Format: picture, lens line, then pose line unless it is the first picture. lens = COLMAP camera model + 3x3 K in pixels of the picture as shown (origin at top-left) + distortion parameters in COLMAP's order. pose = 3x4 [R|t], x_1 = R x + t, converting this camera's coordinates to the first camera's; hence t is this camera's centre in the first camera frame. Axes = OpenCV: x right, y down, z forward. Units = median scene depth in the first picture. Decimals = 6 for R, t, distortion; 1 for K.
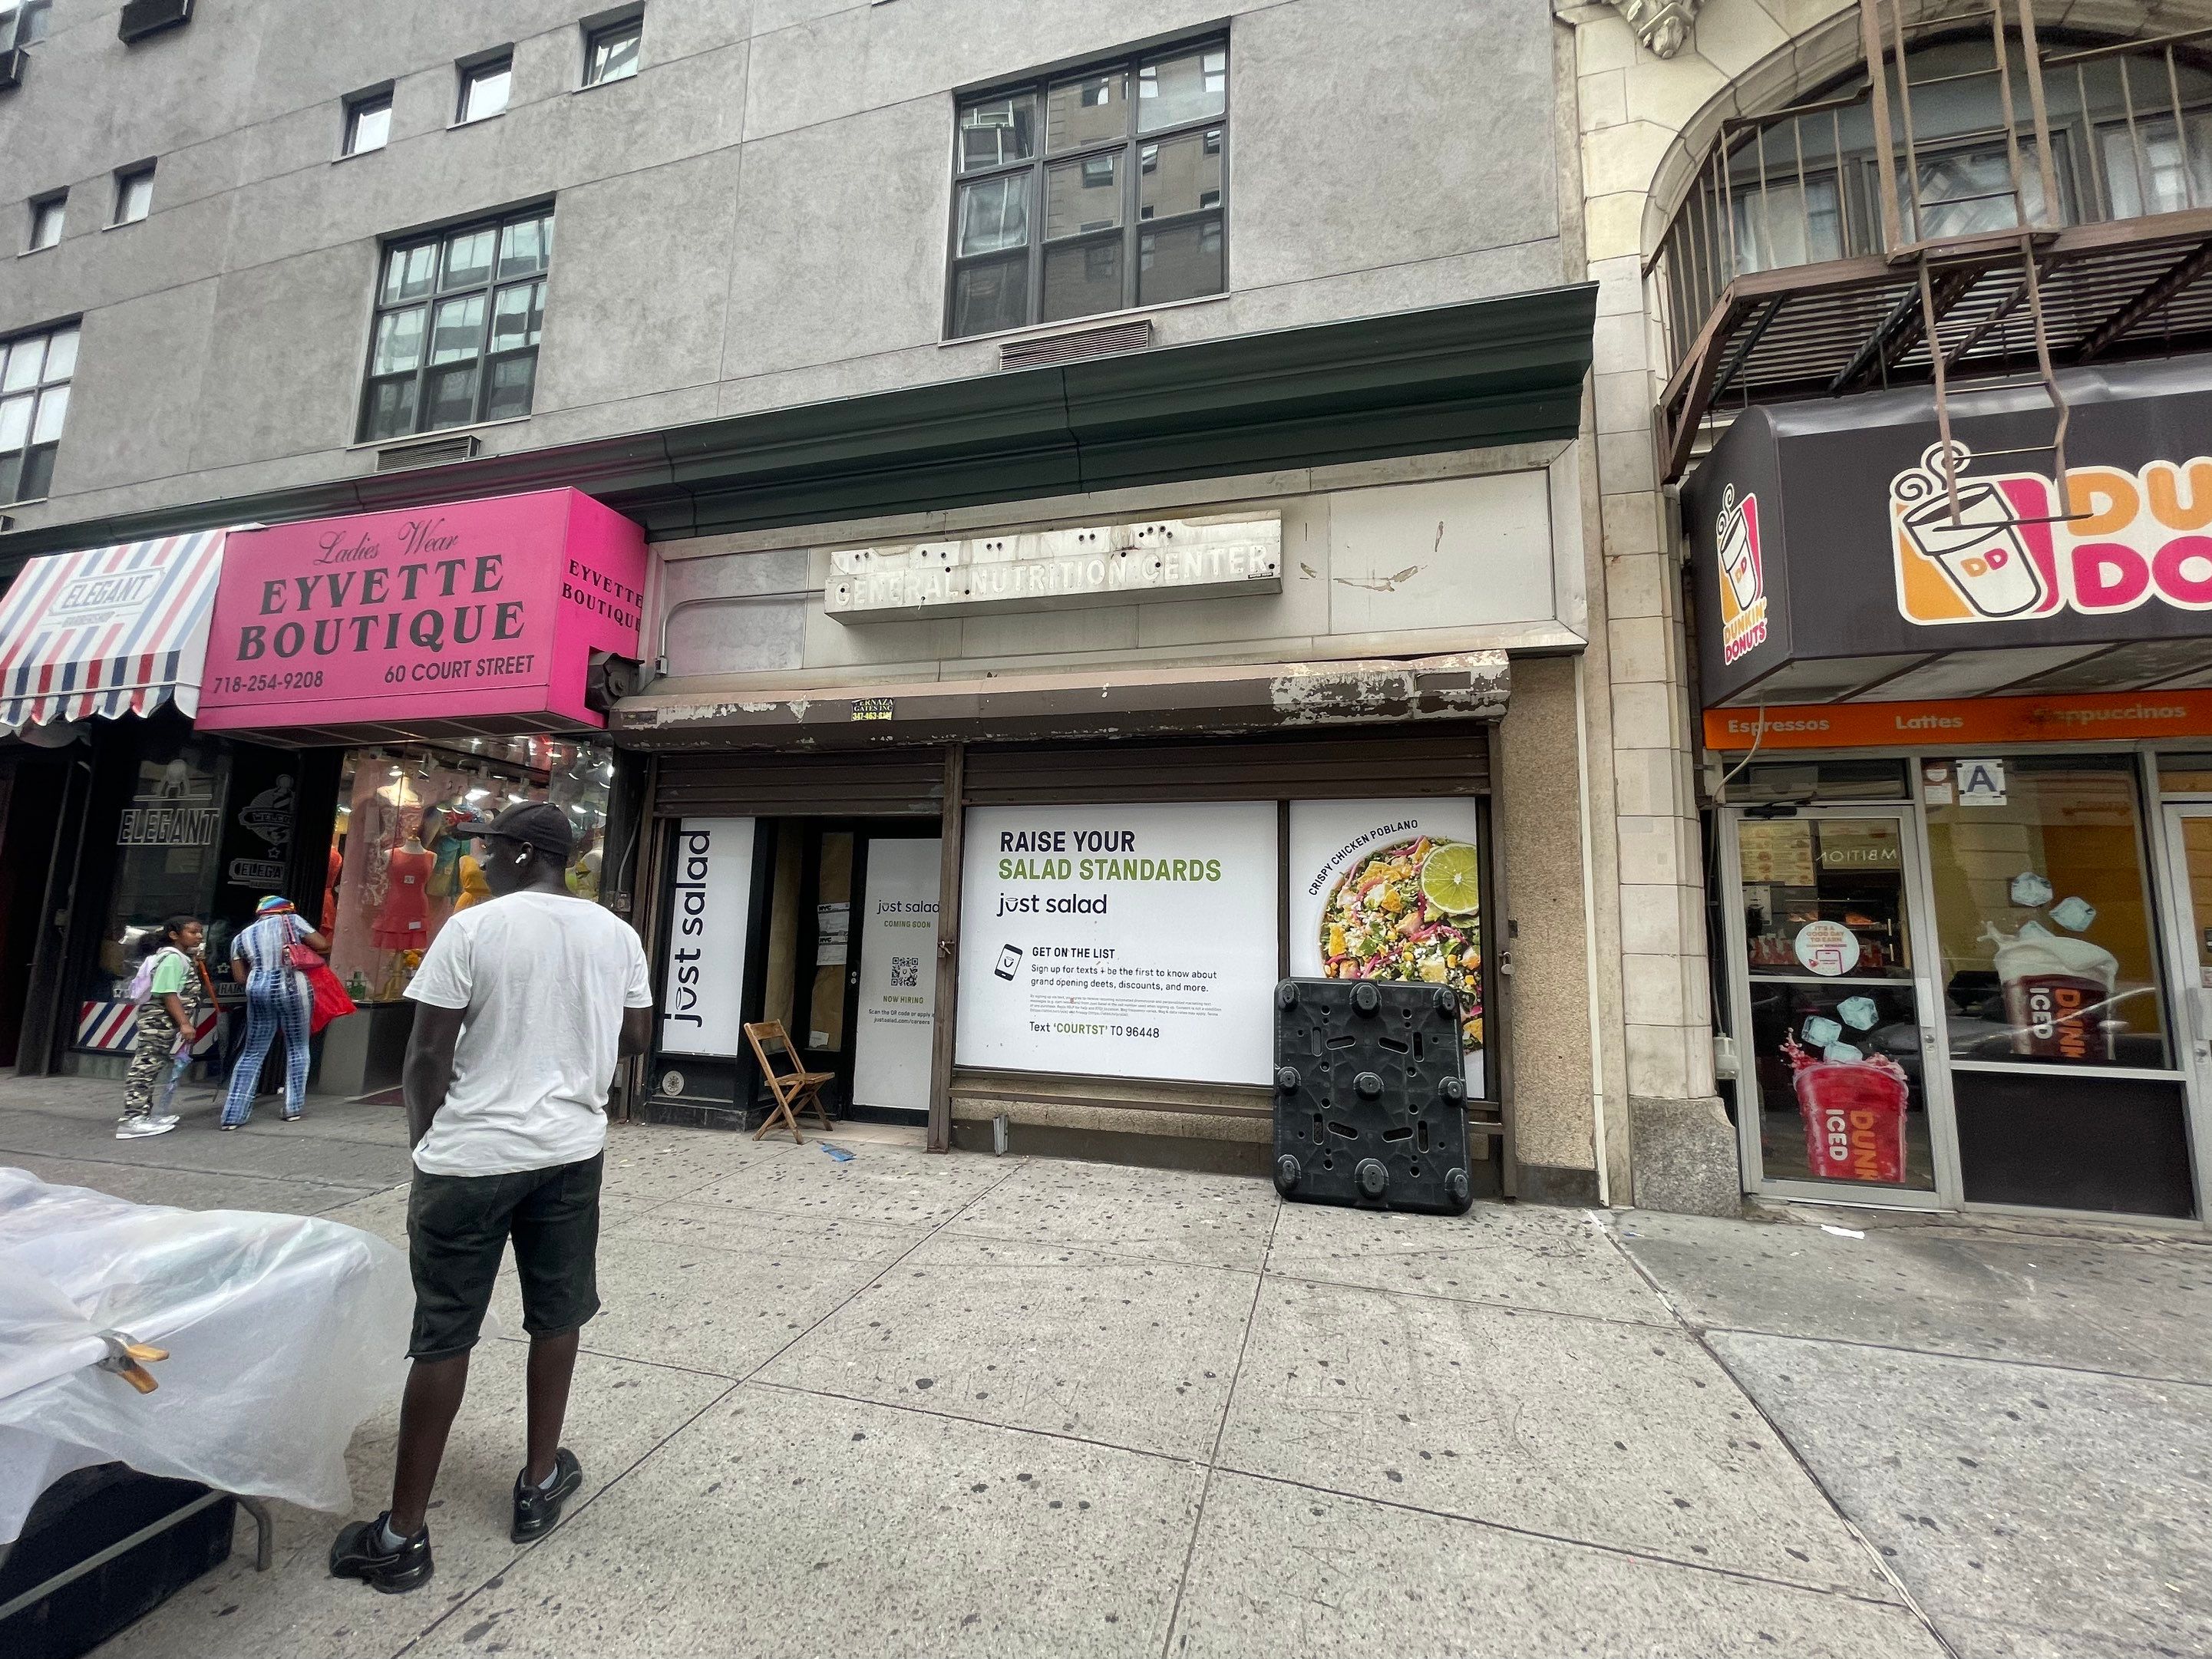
lens RADIAL K [[879.3, 0, 1099.6], [0, 879.3, 841.1], [0, 0, 1]] dist [0.001356, 0.000734]
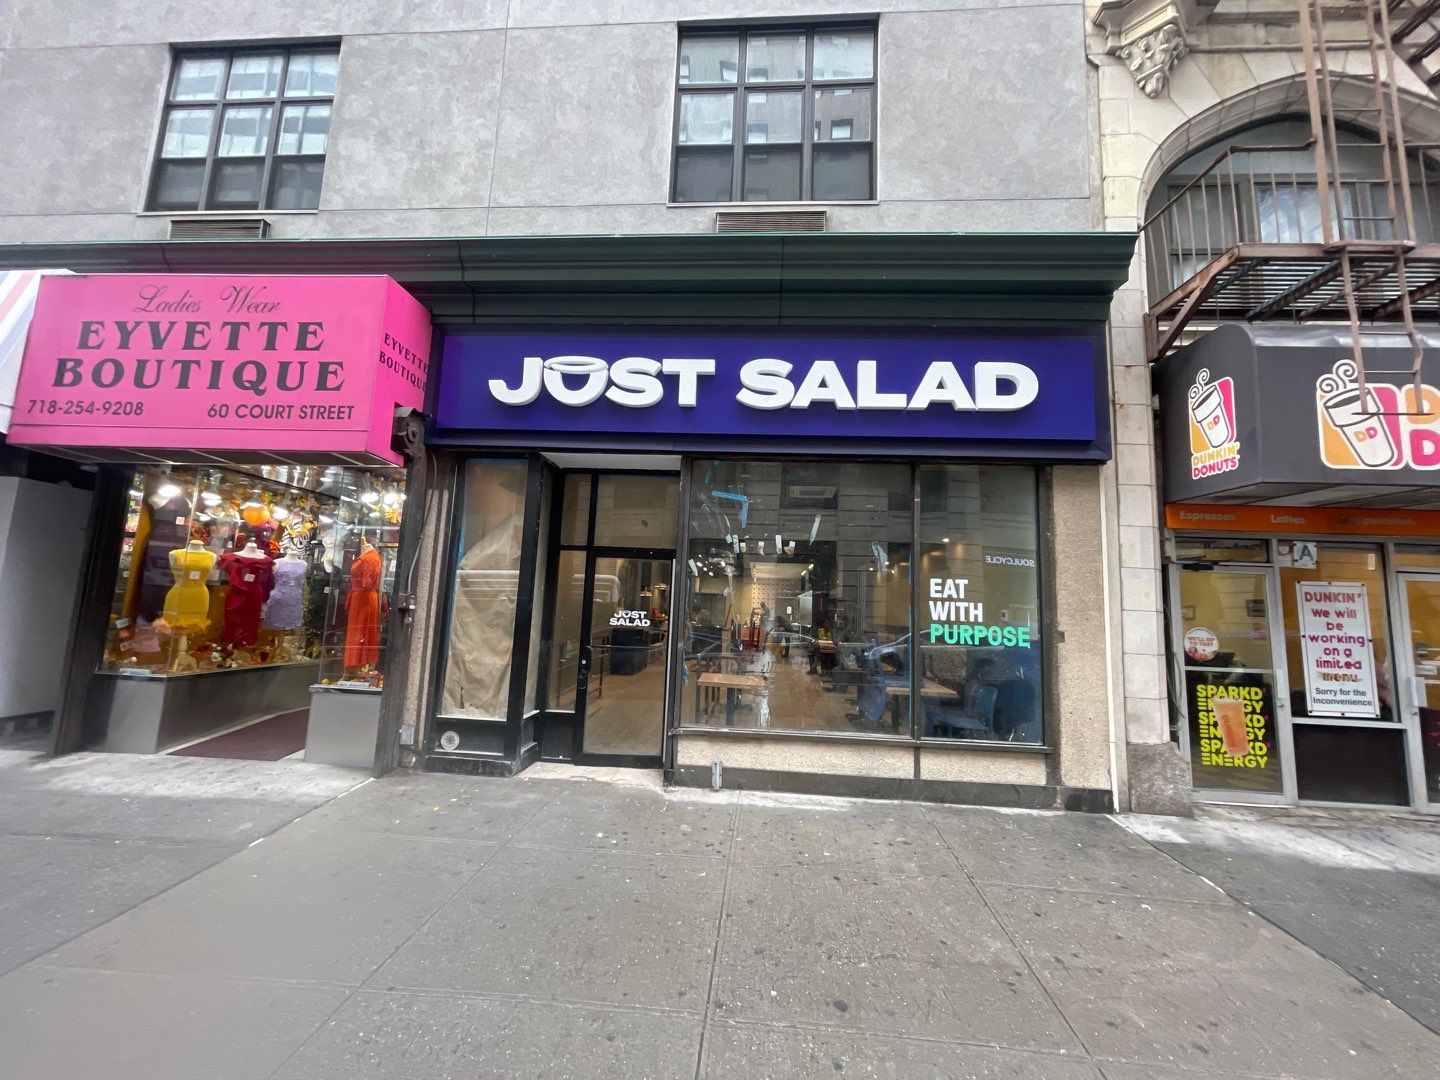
lens RADIAL K [[572.5, 0, 718.4], [0, 572.5, 548.4], [0, 0, 1]] dist [0.001356, 0.000734]
pose [[0.980862, 0.037163, 0.191124, -0.275580], [-0.039498, 0.999184, 0.008421, -0.035269], [-0.190655, -0.015809, 0.981530, 0.093428]]
